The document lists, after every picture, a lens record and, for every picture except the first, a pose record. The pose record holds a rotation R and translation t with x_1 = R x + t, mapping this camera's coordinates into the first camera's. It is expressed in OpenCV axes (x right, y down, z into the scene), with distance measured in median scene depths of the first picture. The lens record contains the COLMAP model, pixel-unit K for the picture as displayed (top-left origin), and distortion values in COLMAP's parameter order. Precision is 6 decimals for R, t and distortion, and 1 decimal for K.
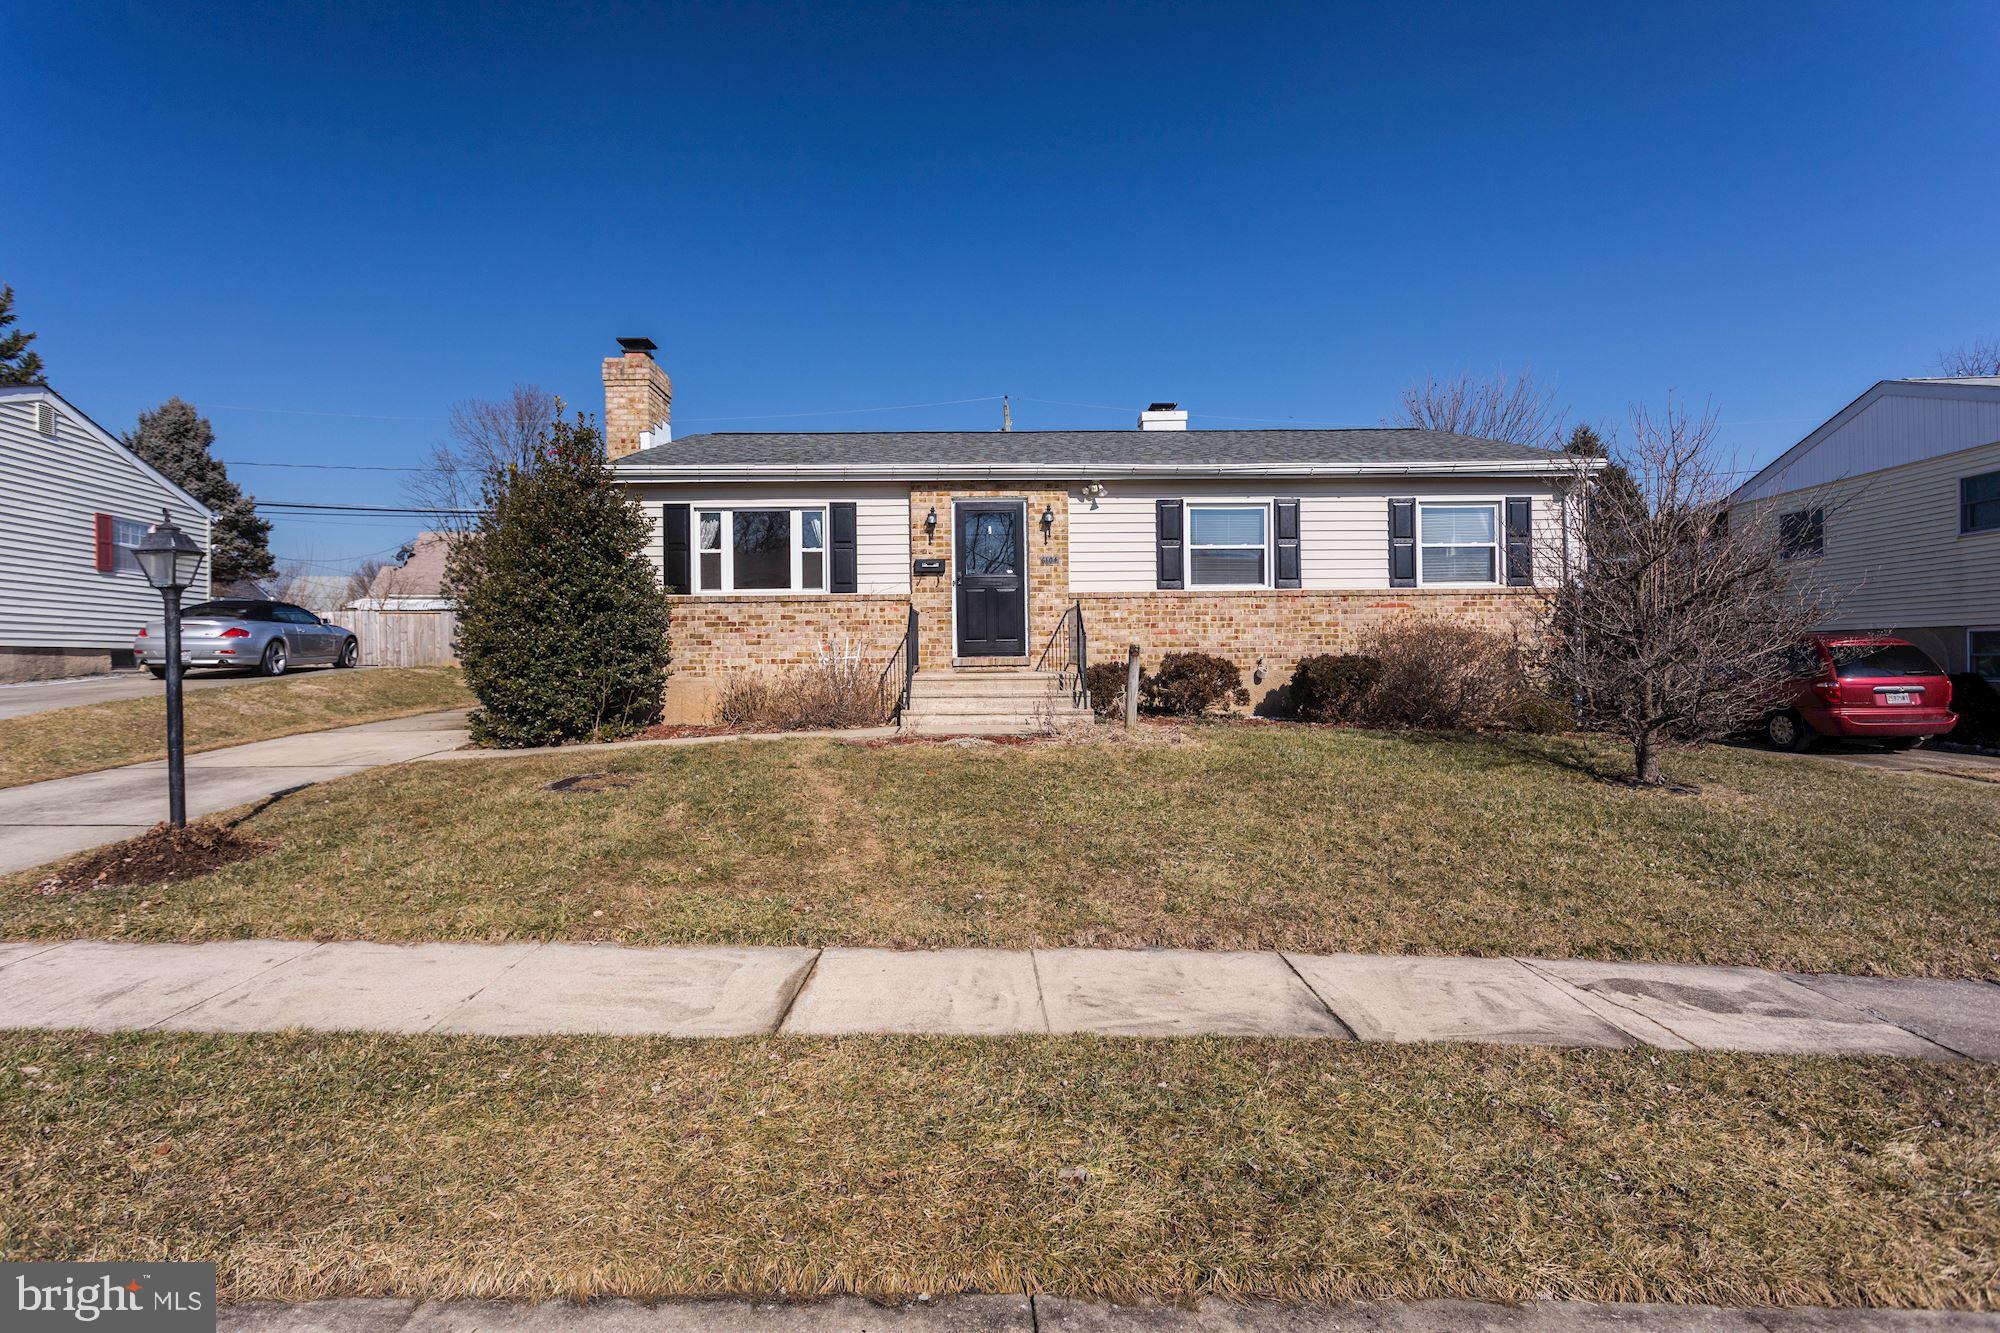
lens RADIAL K [[963.9, 0, 997.4], [0, 963.9, 660.9], [0, 0, 1]] dist [0.009205, -0.000989]
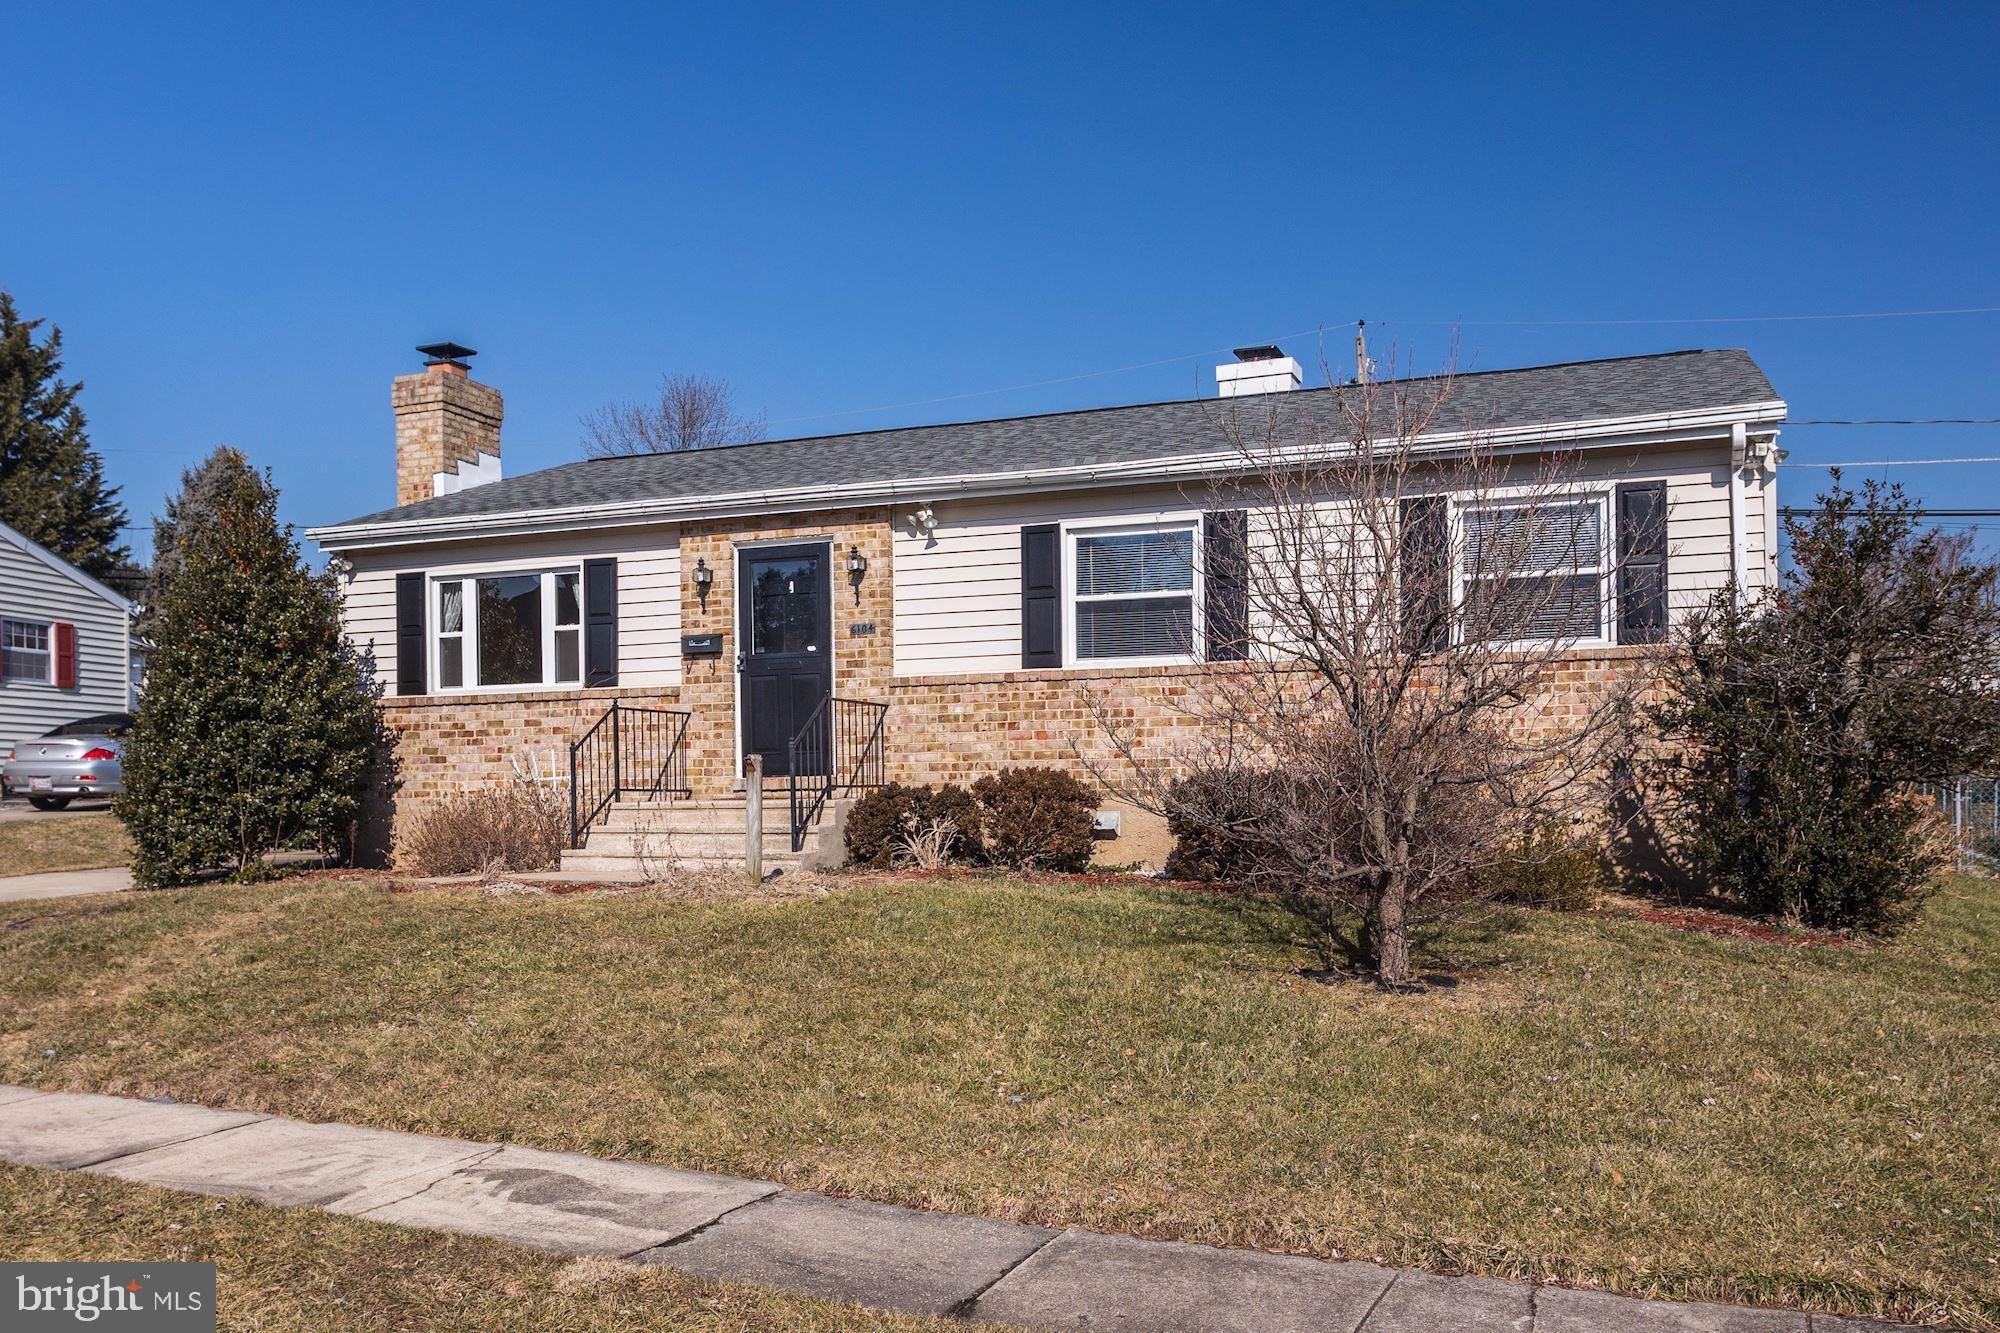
lens RADIAL K [[1749.7, 0, 1000.3], [0, 1749.7, 810.5], [0, 0, 1]] dist [-0.006659, 0.001239]
pose [[0.921093, 0.001924, -0.389339, 0.604176], [0.001041, 0.999972, 0.007405, 0.010481], [0.389342, -0.007226, 0.921065, -0.062639]]
